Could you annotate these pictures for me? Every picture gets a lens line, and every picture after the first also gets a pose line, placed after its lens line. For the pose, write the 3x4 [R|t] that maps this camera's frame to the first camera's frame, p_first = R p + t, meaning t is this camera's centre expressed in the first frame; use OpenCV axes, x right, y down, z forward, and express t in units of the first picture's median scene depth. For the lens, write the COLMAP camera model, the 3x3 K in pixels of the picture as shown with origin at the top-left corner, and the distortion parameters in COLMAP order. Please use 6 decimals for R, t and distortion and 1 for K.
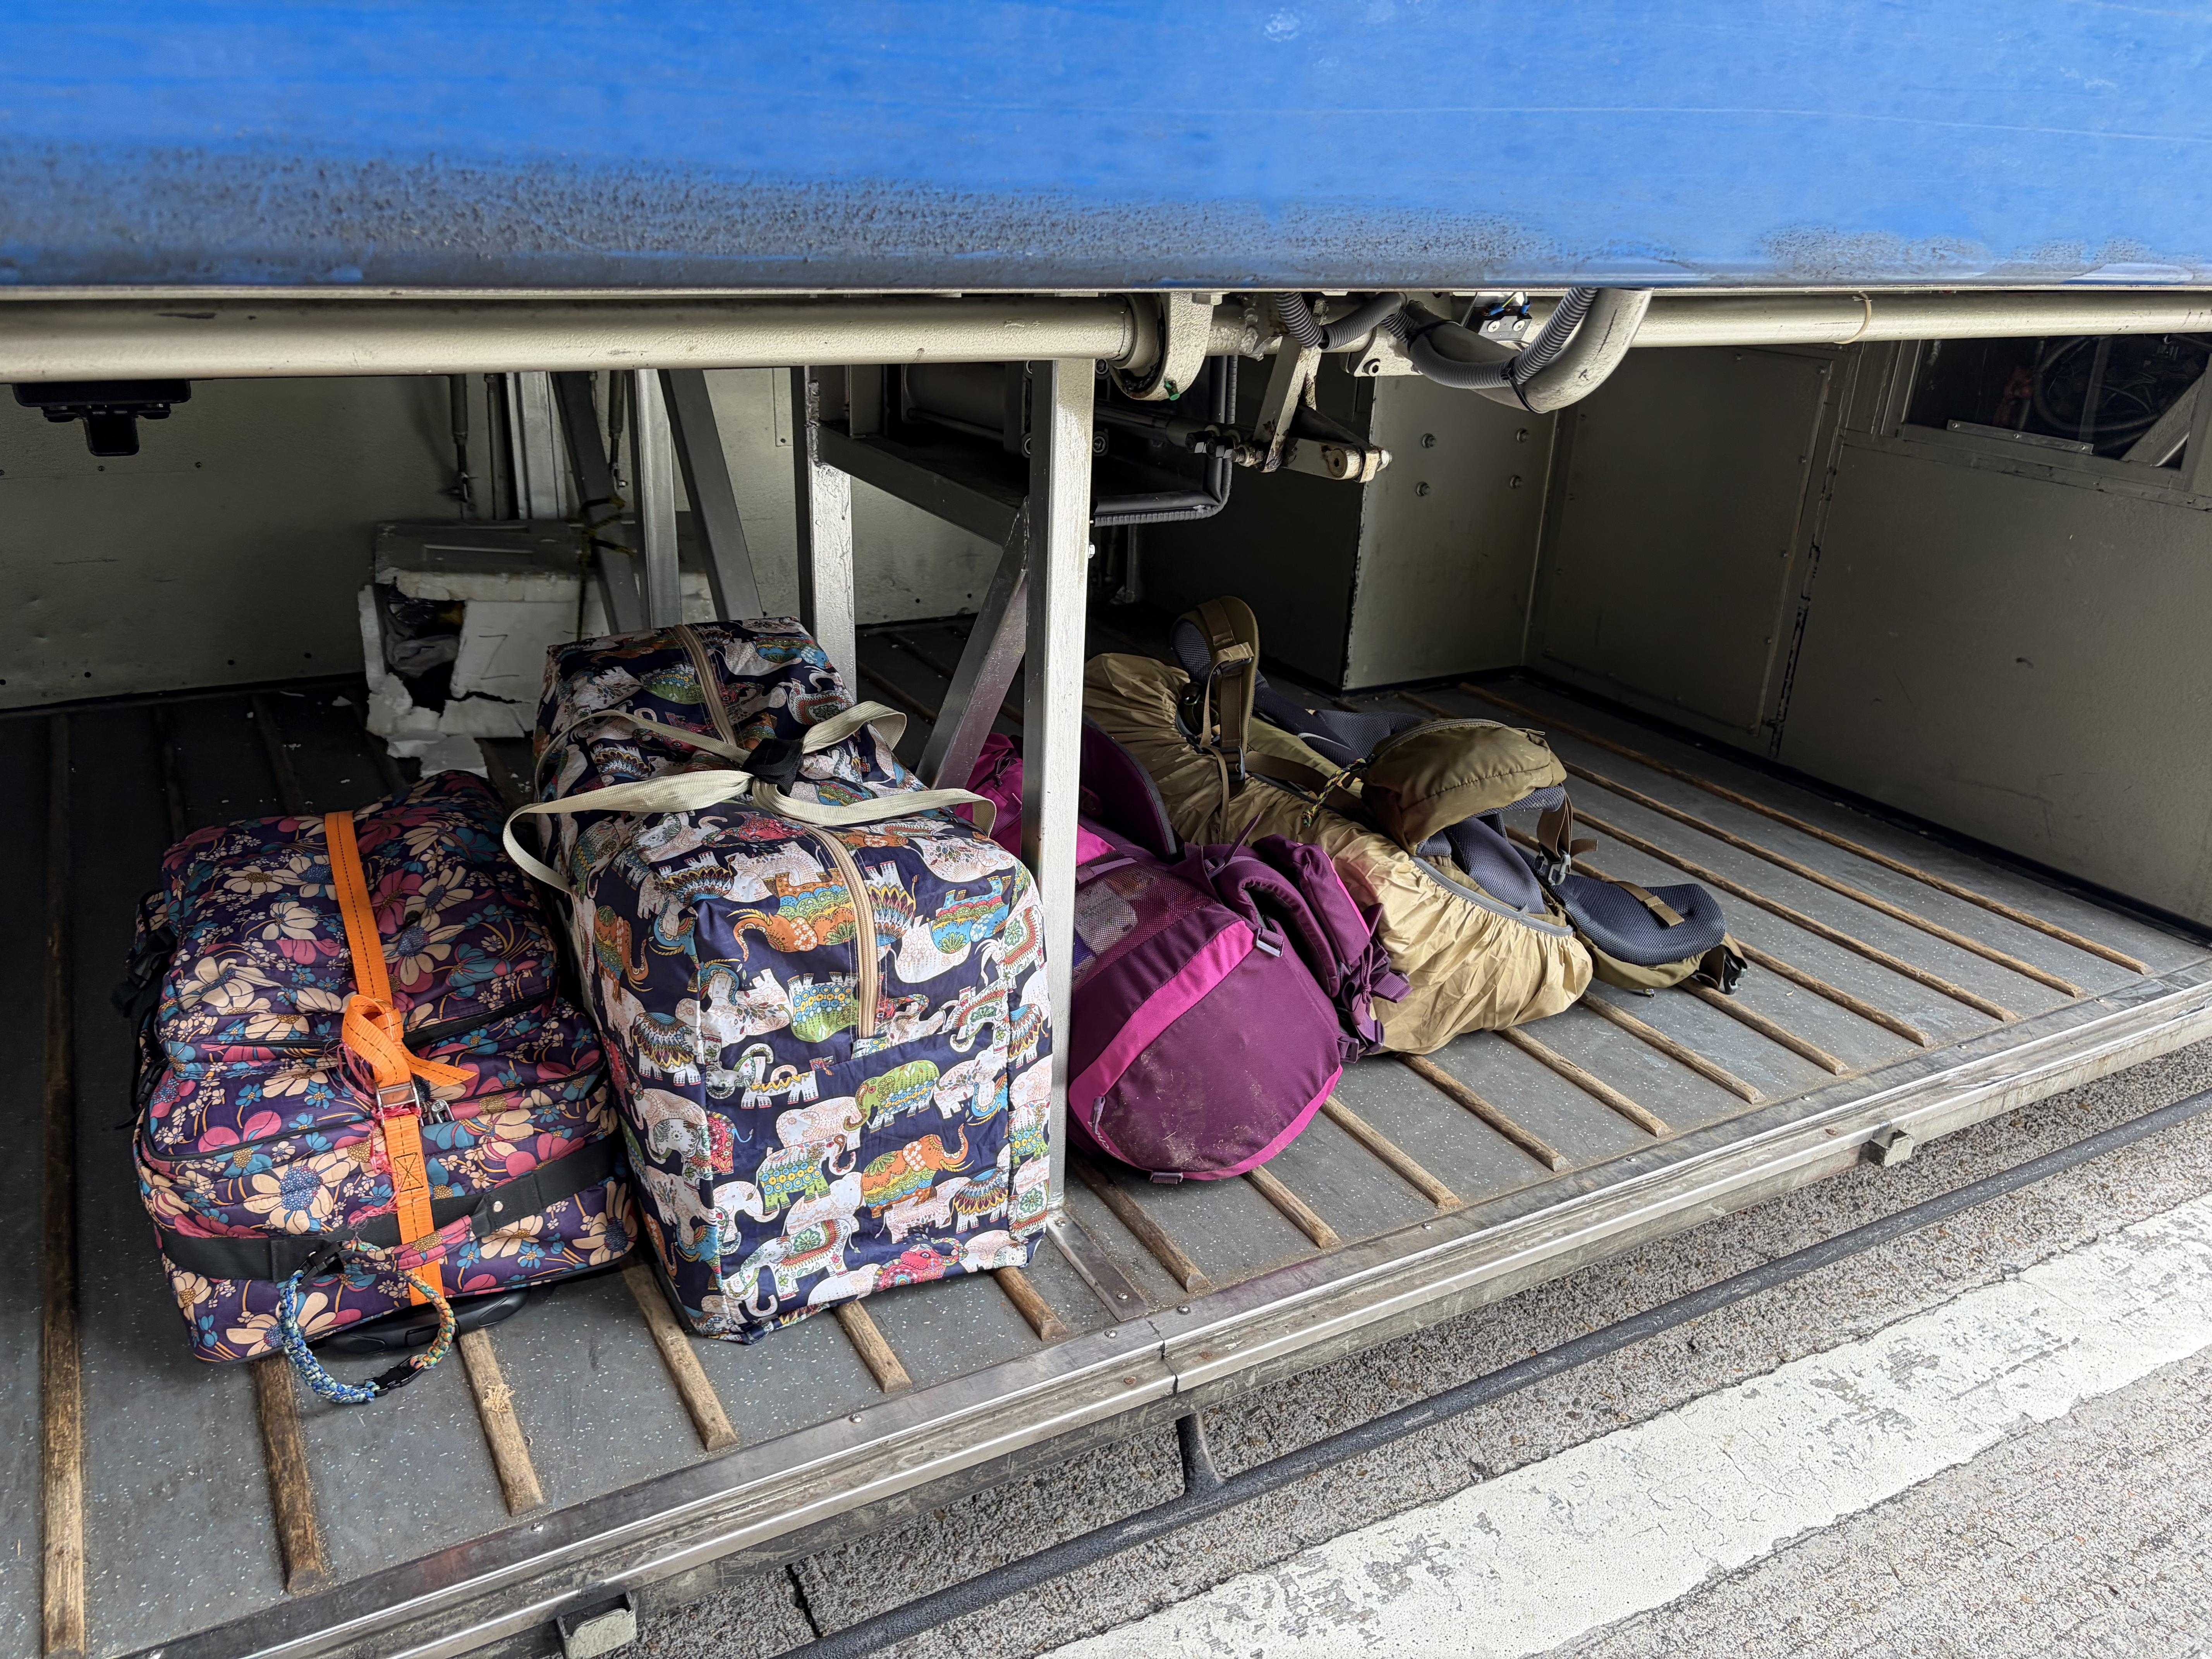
lens RADIAL K [[1689.7, 0, 1106.0], [0, 1689.7, 829.5], [0, 0, 1]] dist [-0.003399, -0.003555]
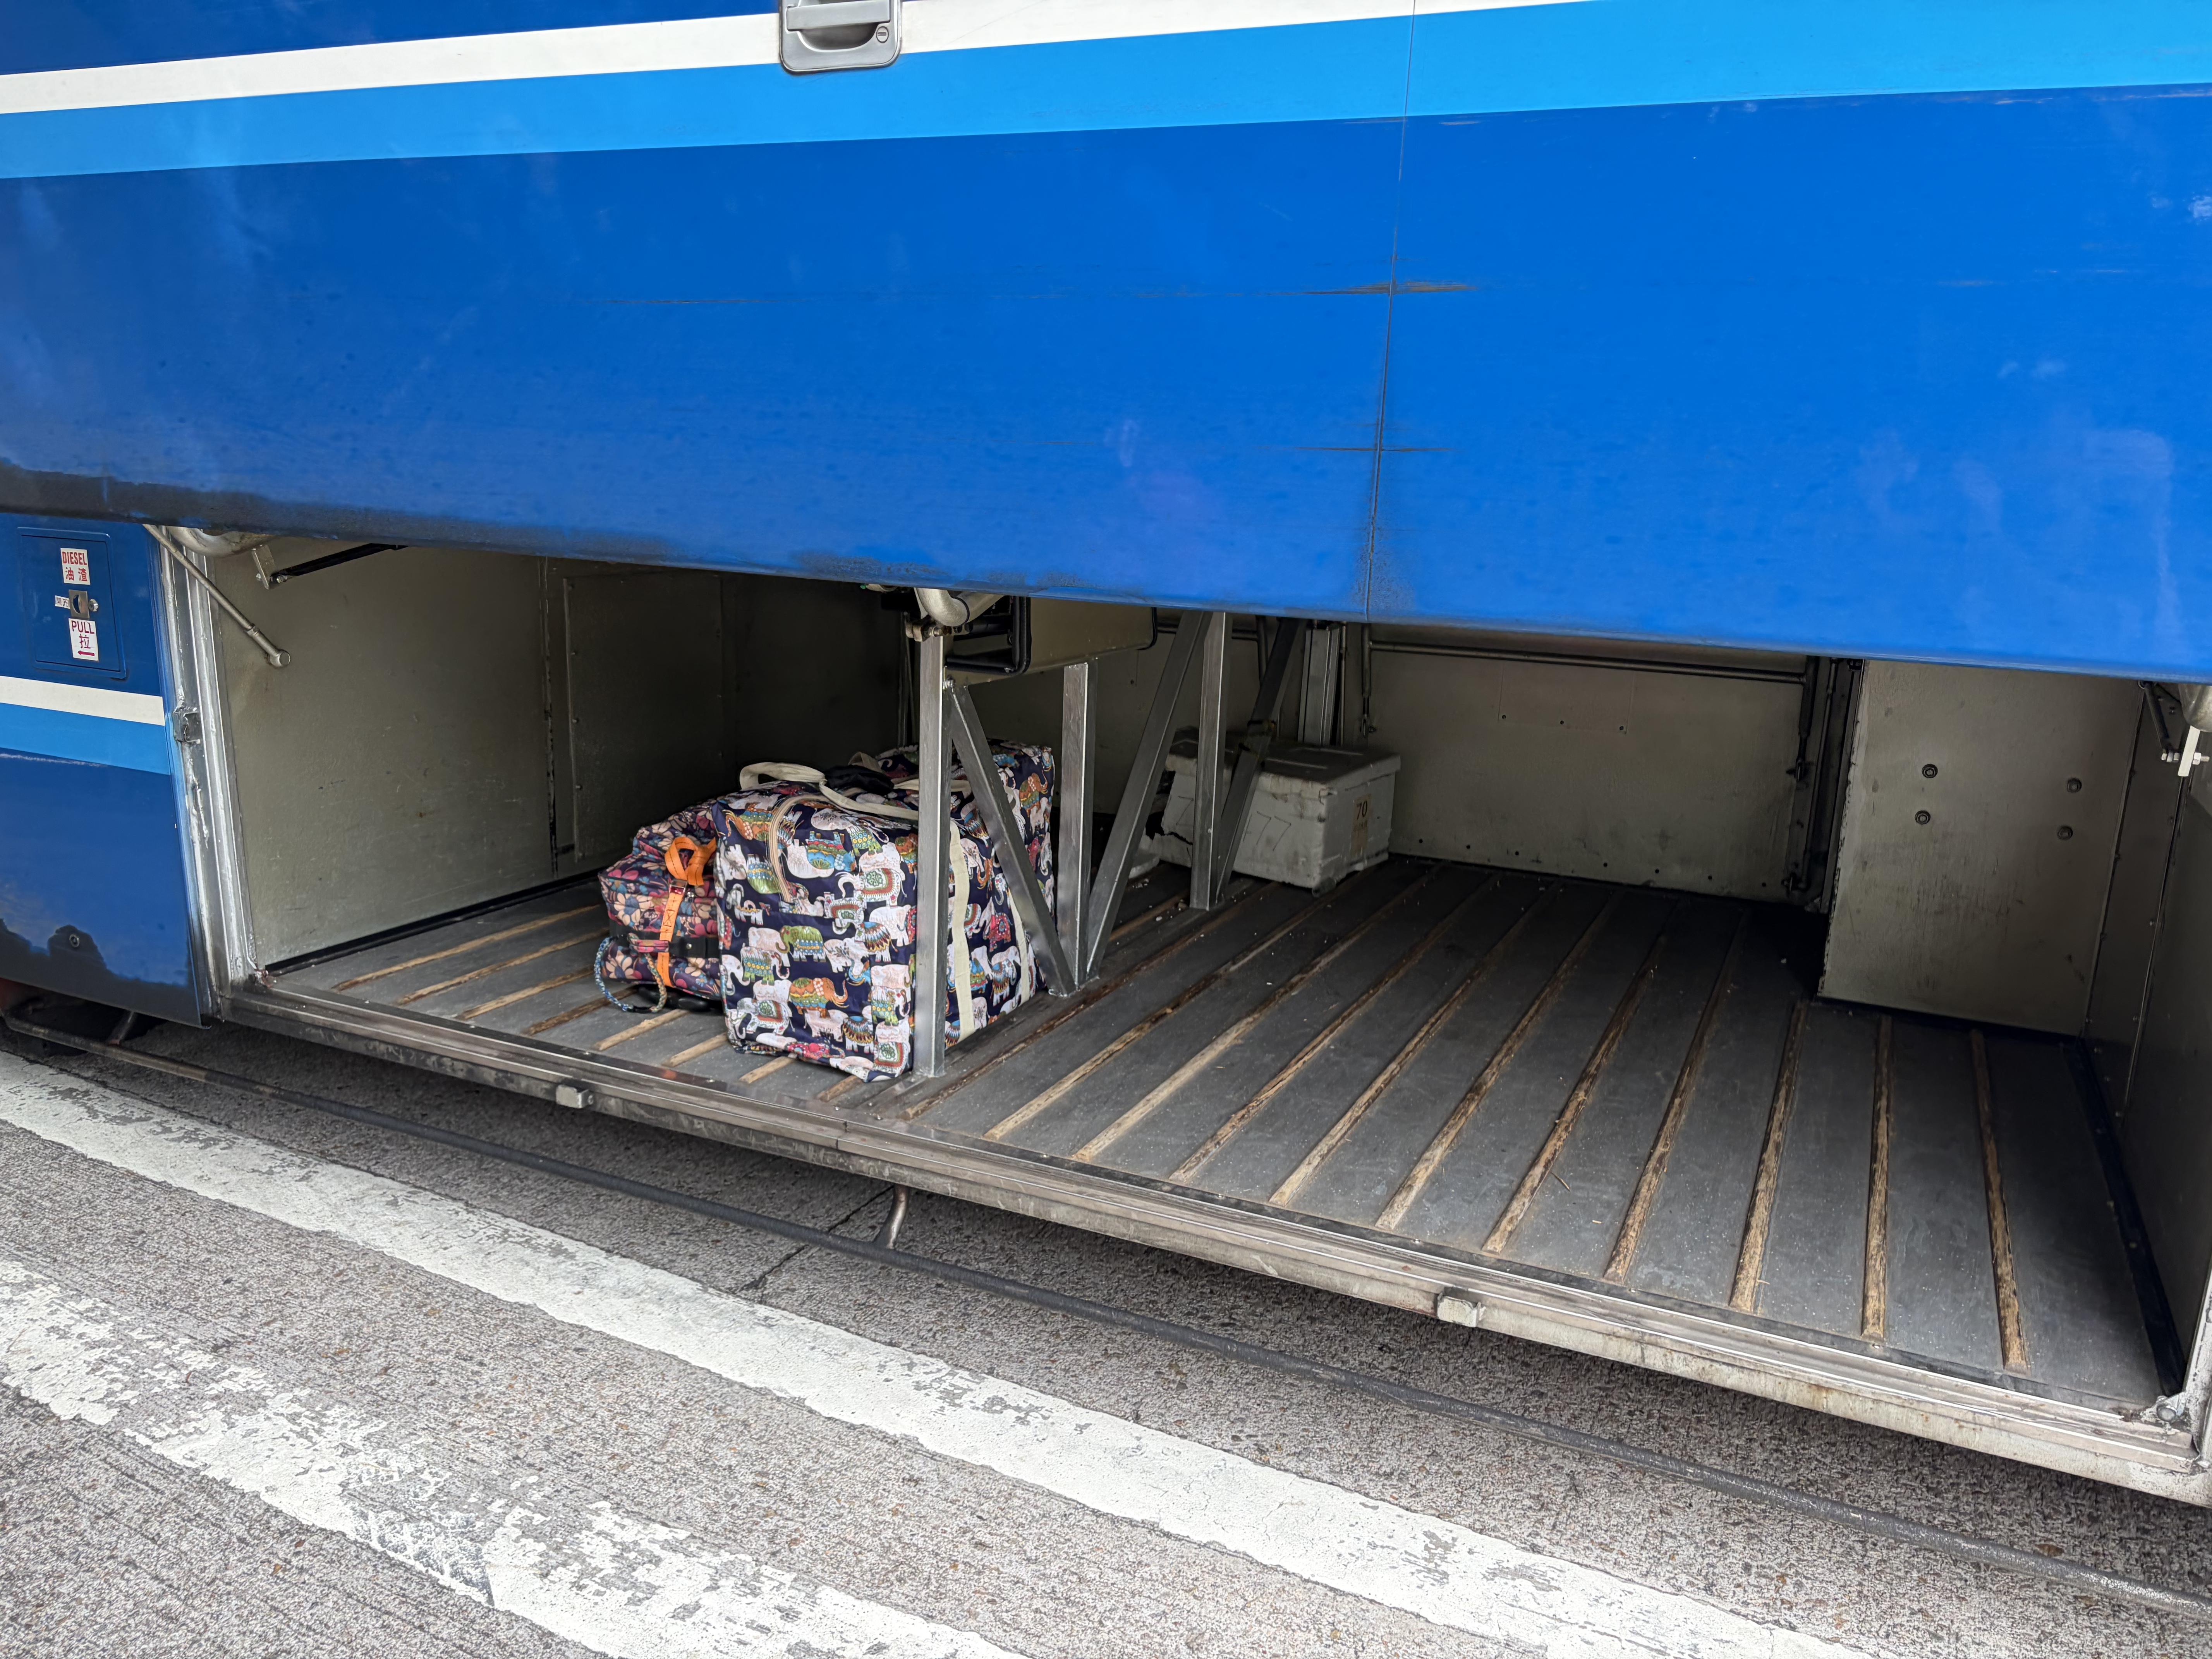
lens RADIAL K [[1689.7, 0, 1106.0], [0, 1689.7, 829.5], [0, 0, 1]] dist [-0.003399, -0.003555]
pose [[0.580465, 0.153039, -0.799775, 1.620519], [-0.317655, 0.946921, -0.049353, 0.021601], [0.749771, 0.282701, 0.598268, 0.078037]]
